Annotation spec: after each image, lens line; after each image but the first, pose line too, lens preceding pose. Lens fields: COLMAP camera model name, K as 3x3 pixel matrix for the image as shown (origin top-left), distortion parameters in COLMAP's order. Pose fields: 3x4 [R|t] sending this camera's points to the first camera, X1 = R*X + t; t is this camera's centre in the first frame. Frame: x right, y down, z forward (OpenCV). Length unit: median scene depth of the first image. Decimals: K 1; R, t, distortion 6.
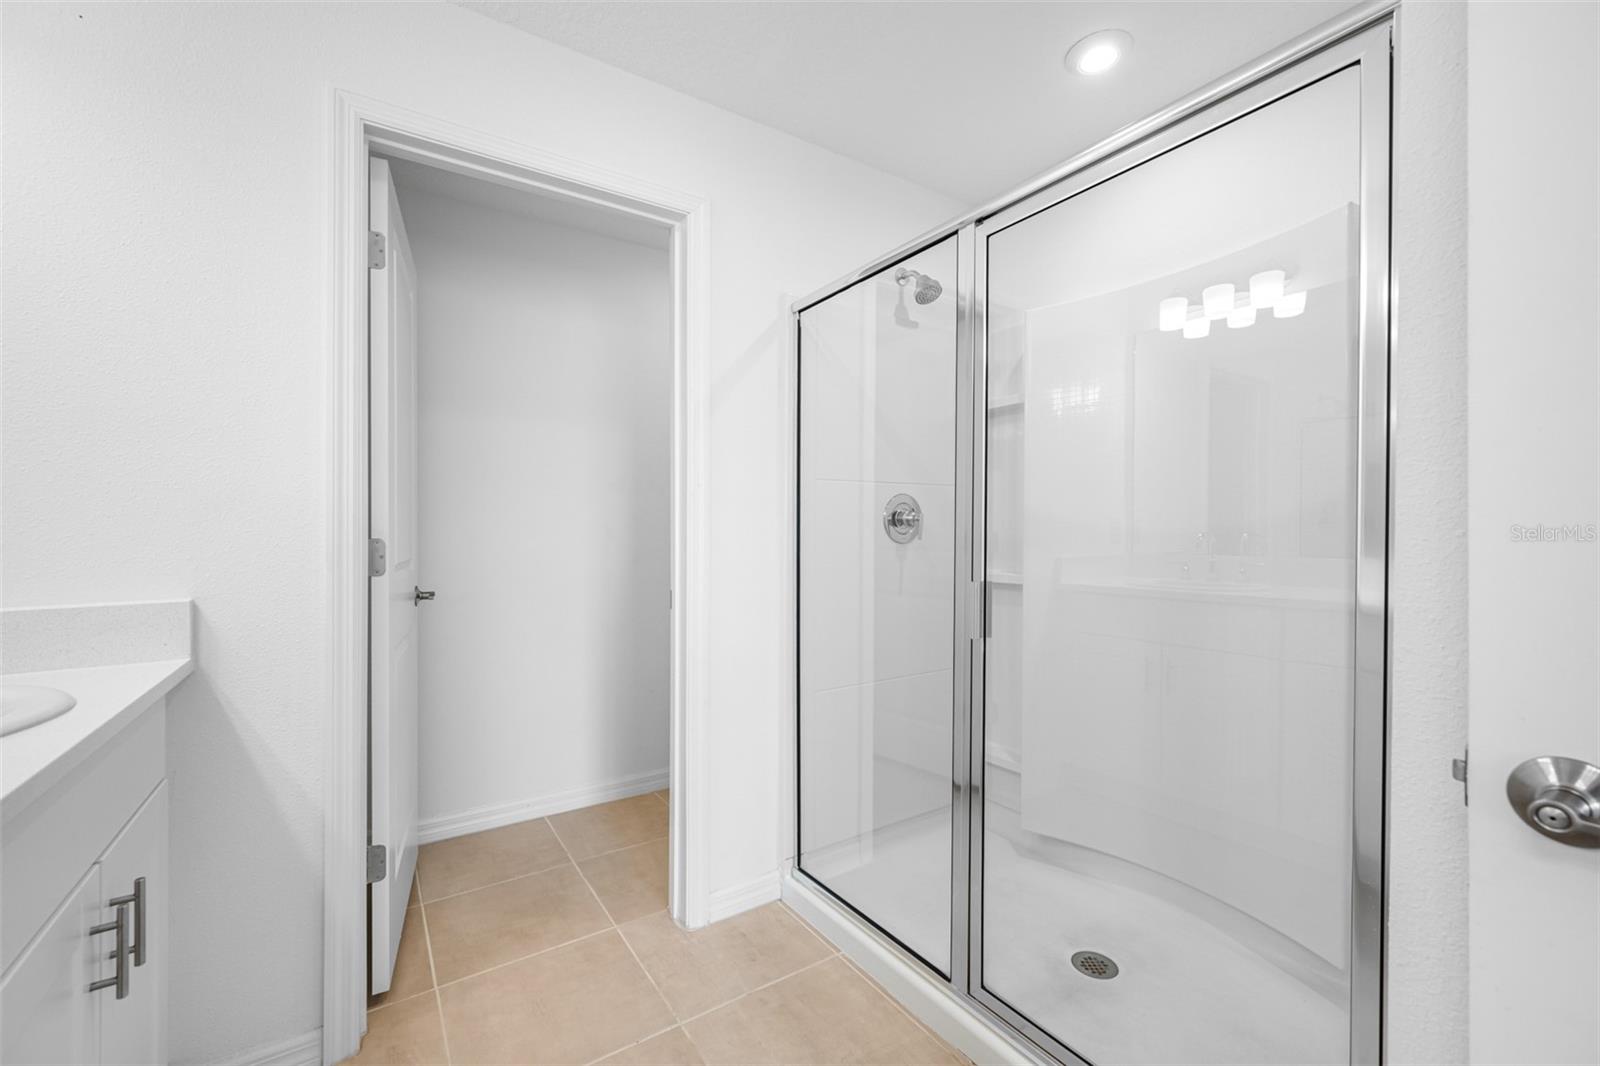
lens RADIAL K [[636.2, 0, 751.3], [0, 636.2, 542.0], [0, 0, 1]] dist [-0.000218, 0.000128]
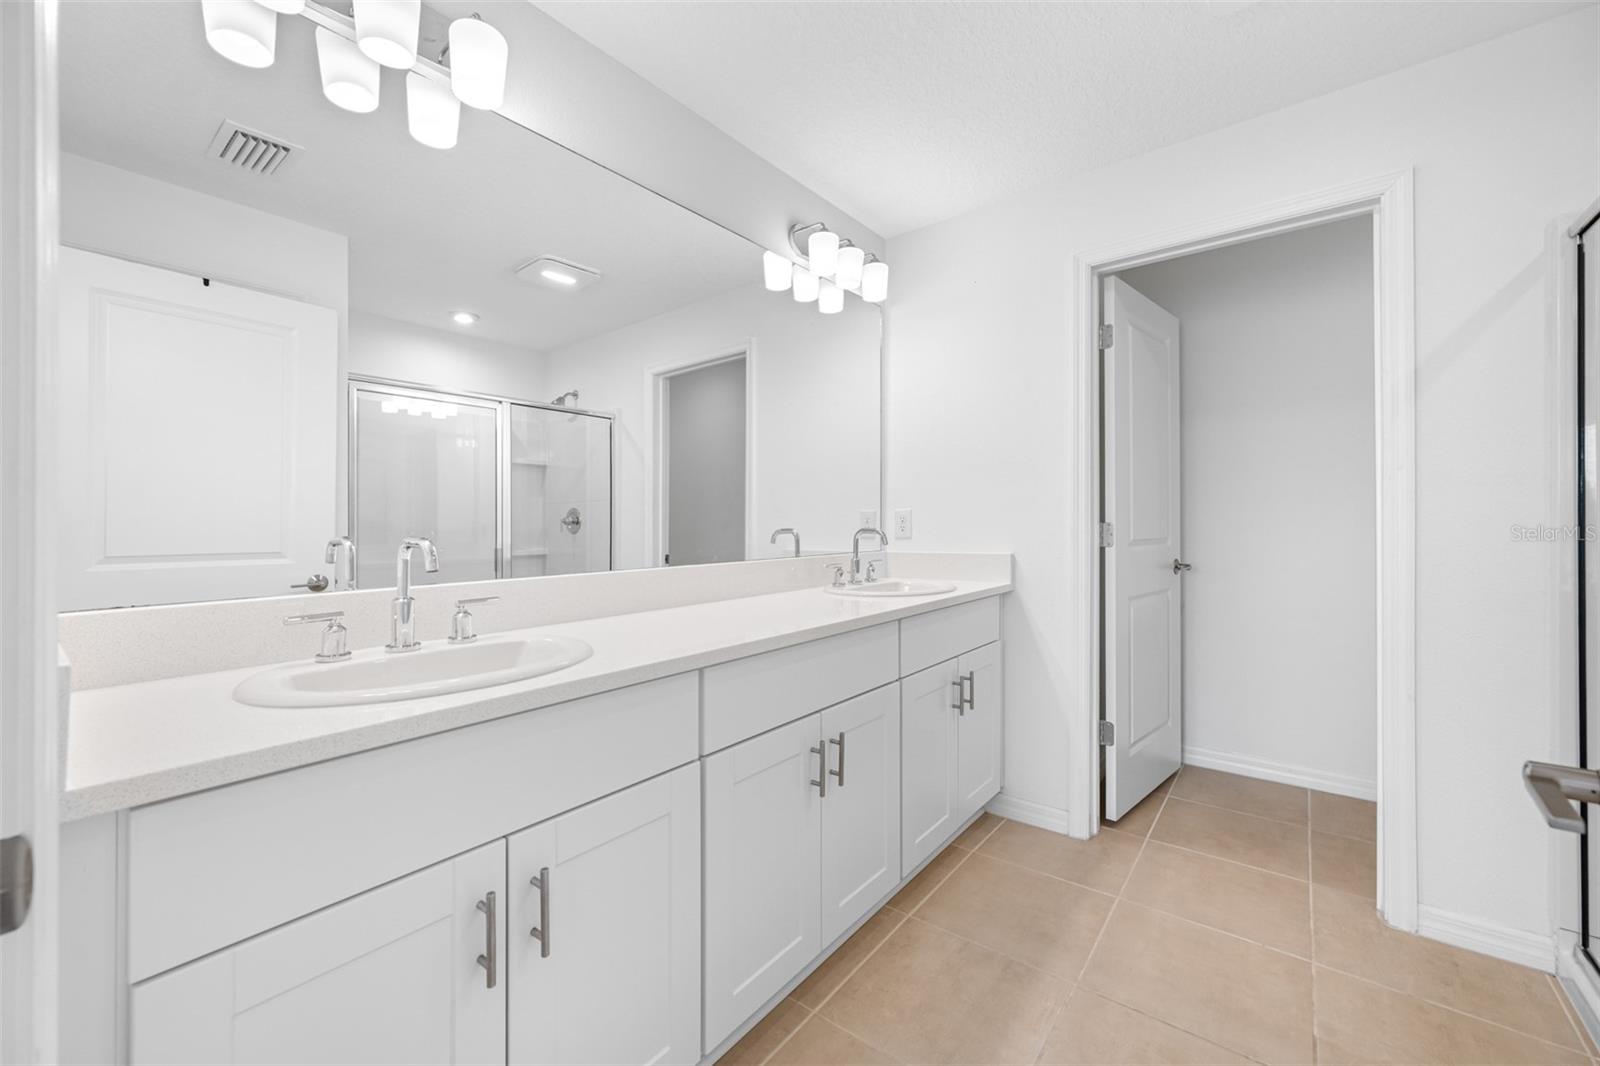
lens RADIAL K [[636.2, 0, 791.0], [0, 636.2, 522.5], [0, 0, 1]] dist [-0.000218, 0.000128]
pose [[0.296857, 0.003965, -0.954914, 0.572068], [-0.001964, 0.999992, 0.003541, -0.009228], [0.954920, 0.000824, 0.296862, -0.167512]]
